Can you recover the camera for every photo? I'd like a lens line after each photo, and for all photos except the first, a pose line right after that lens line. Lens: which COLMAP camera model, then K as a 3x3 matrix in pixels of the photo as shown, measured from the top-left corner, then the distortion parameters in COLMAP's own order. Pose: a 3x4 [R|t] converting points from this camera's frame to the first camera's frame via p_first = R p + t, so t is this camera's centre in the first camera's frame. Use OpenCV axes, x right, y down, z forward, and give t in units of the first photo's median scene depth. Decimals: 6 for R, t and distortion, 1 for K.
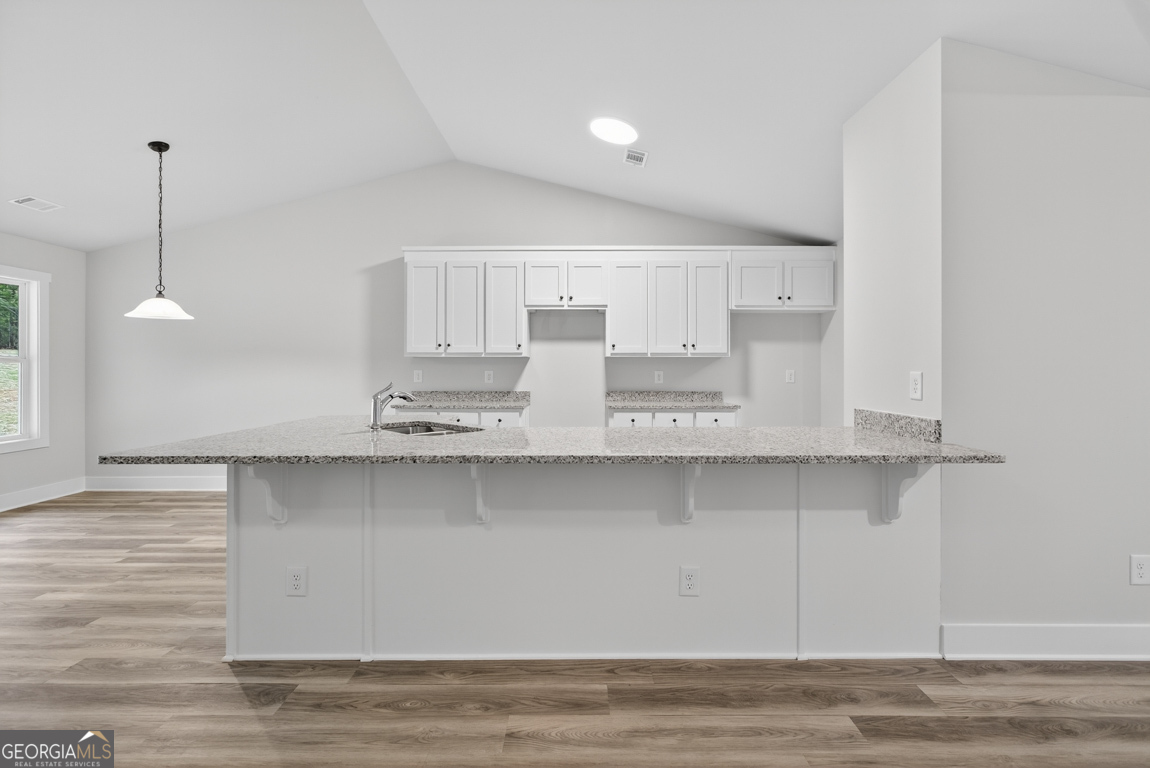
lens RADIAL K [[514.2, 0, 577.0], [0, 514.2, 360.9], [0, 0, 1]] dist [-0.003005, 0.000238]
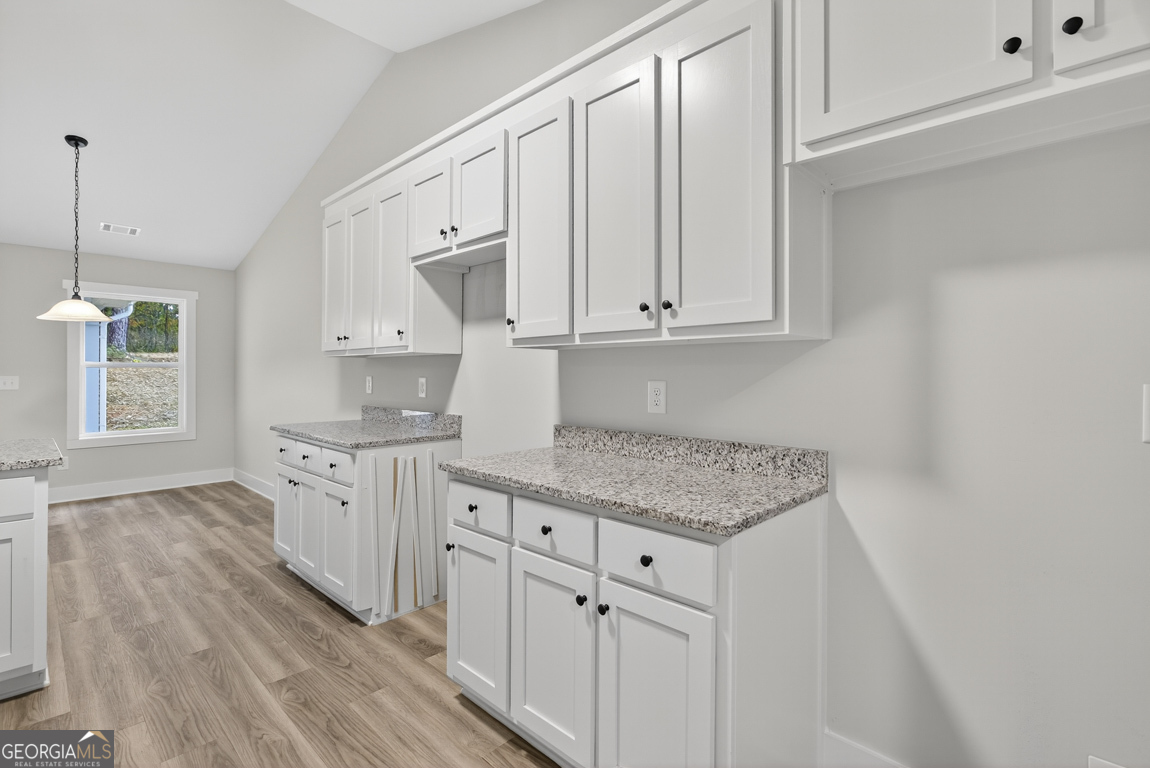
lens RADIAL K [[523.2, 0, 572.3], [0, 523.2, 369.1], [0, 0, 1]] dist [-0.003229, -0.000557]
pose [[0.729301, -0.004845, -0.684176, 0.405509], [0.008462, 0.999962, 0.001939, 0.009711], [0.684141, -0.007203, 0.729314, 0.711152]]
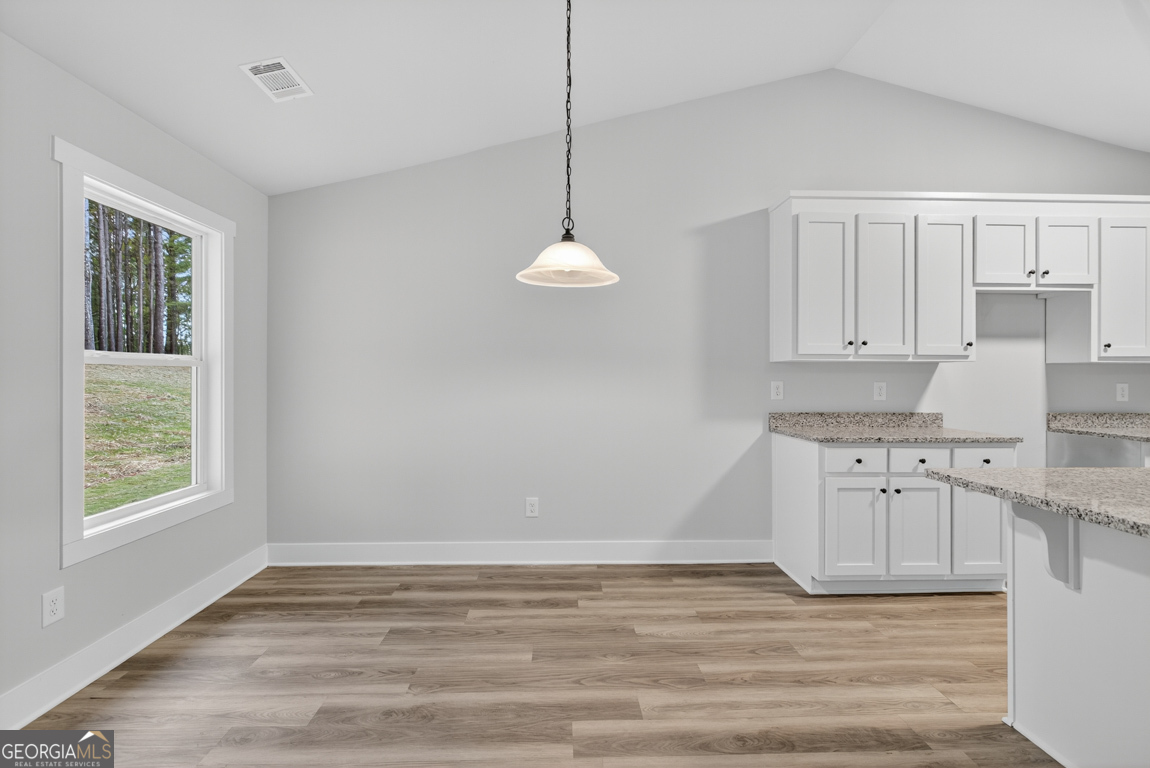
lens RADIAL K [[512.5, 0, 574.7], [0, 512.5, 371.6], [0, 0, 1]] dist [-0.003169, 0.000111]
pose [[0.999271, 0.005047, 0.037852, -0.635460], [-0.005101, 0.999986, 0.001322, 0.006810], [-0.037845, -0.001514, 0.999282, 0.365009]]
